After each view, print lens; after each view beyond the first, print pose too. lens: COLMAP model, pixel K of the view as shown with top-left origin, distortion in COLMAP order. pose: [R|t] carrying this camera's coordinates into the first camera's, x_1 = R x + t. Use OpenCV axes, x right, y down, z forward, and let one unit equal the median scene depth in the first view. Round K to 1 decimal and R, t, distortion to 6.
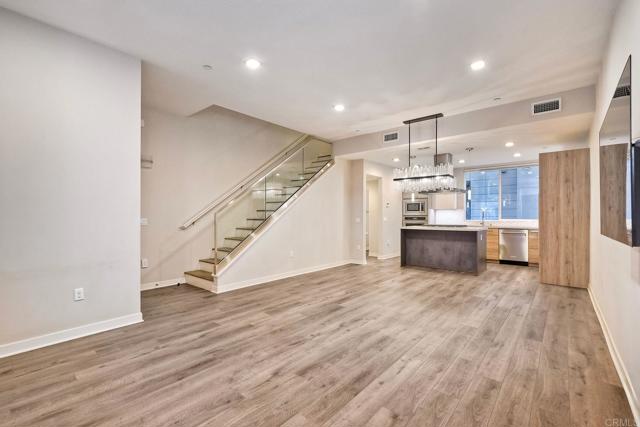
lens RADIAL K [[284.7, 0, 319.0], [0, 284.7, 215.1], [0, 0, 1]] dist [0.007937, -0.001839]
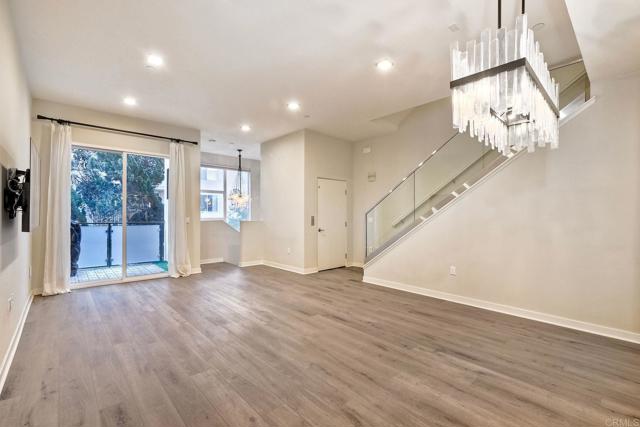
lens RADIAL K [[284.7, 0, 321.1], [0, 284.7, 214.7], [0, 0, 1]] dist [0.007937, -0.001839]
pose [[-0.125595, -0.003483, -0.992075, 1.035320], [-0.001273, 0.999994, -0.003350, 0.000959], [0.992081, 0.000843, -0.125599, 1.201165]]
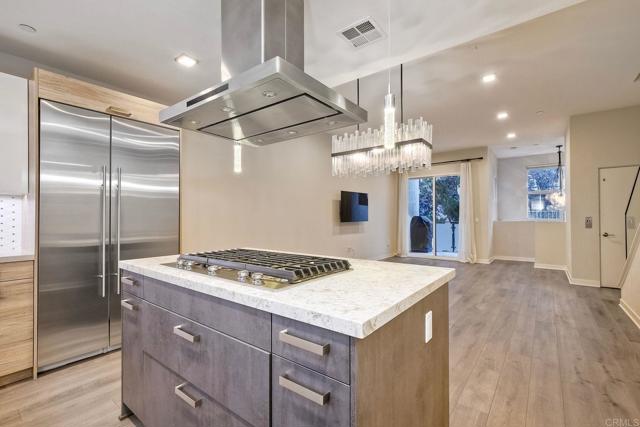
lens RADIAL K [[284.7, 0, 320.4], [0, 284.7, 212.0], [0, 0, 1]] dist [0.007937, -0.001839]
pose [[-0.999264, -0.000980, -0.038351, 0.730029], [-0.000315, 0.999850, -0.017327, 0.004661], [0.038362, -0.017303, -0.999114, 2.275977]]
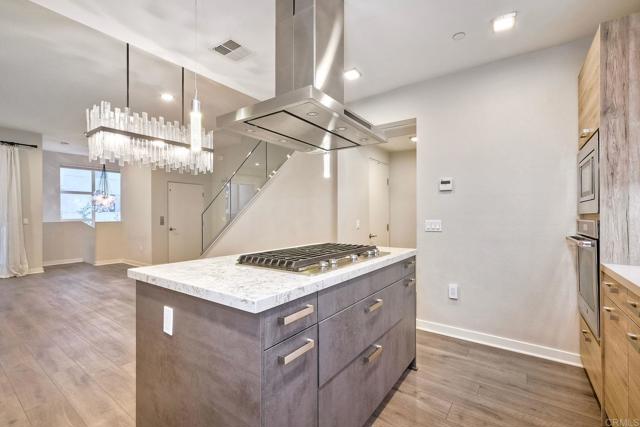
lens RADIAL K [[284.7, 0, 319.5], [0, 284.7, 213.1], [0, 0, 1]] dist [0.007937, -0.001839]
pose [[0.085541, -0.008183, -0.996301, 1.325890], [0.007951, 0.999940, -0.007530, 0.004372], [0.996303, -0.007278, 0.085601, 1.806876]]
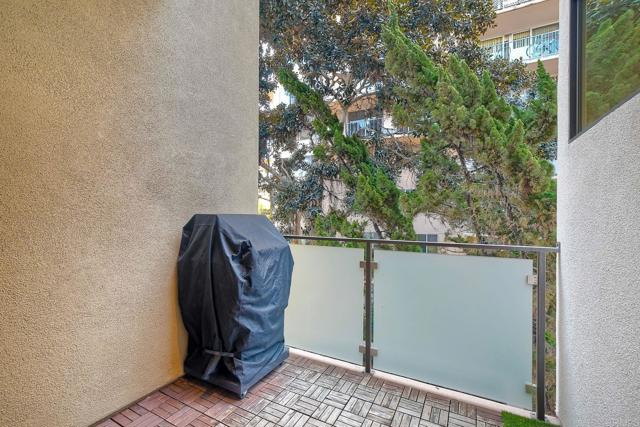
lens RADIAL K [[284.7, 0, 318.4], [0, 284.7, 217.3], [0, 0, 1]] dist [0.007937, -0.001839]
pose [[-0.974734, -0.008647, -0.223200, -0.398743], [-0.008525, 0.999963, -0.001511, 0.003206], [0.223205, 0.000430, -0.974771, 0.173986]]
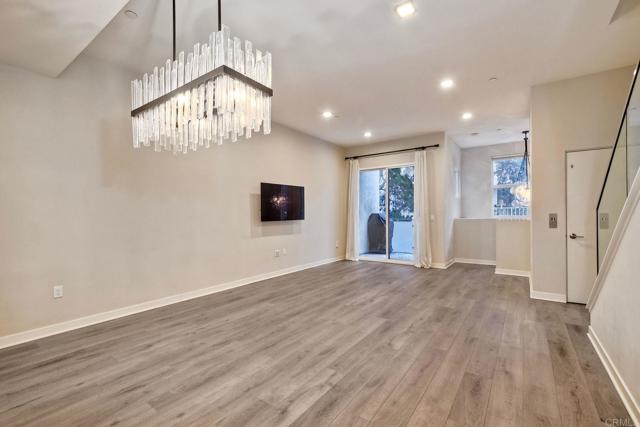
lens RADIAL K [[284.7, 0, 320.5], [0, 284.7, 212.5], [0, 0, 1]] dist [0.007937, -0.001839]
pose [[-0.996542, 0.003689, -0.083010, 0.357241], [0.004326, 0.999963, -0.007490, 0.004057], [0.082979, -0.007823, -0.996521, 1.958218]]
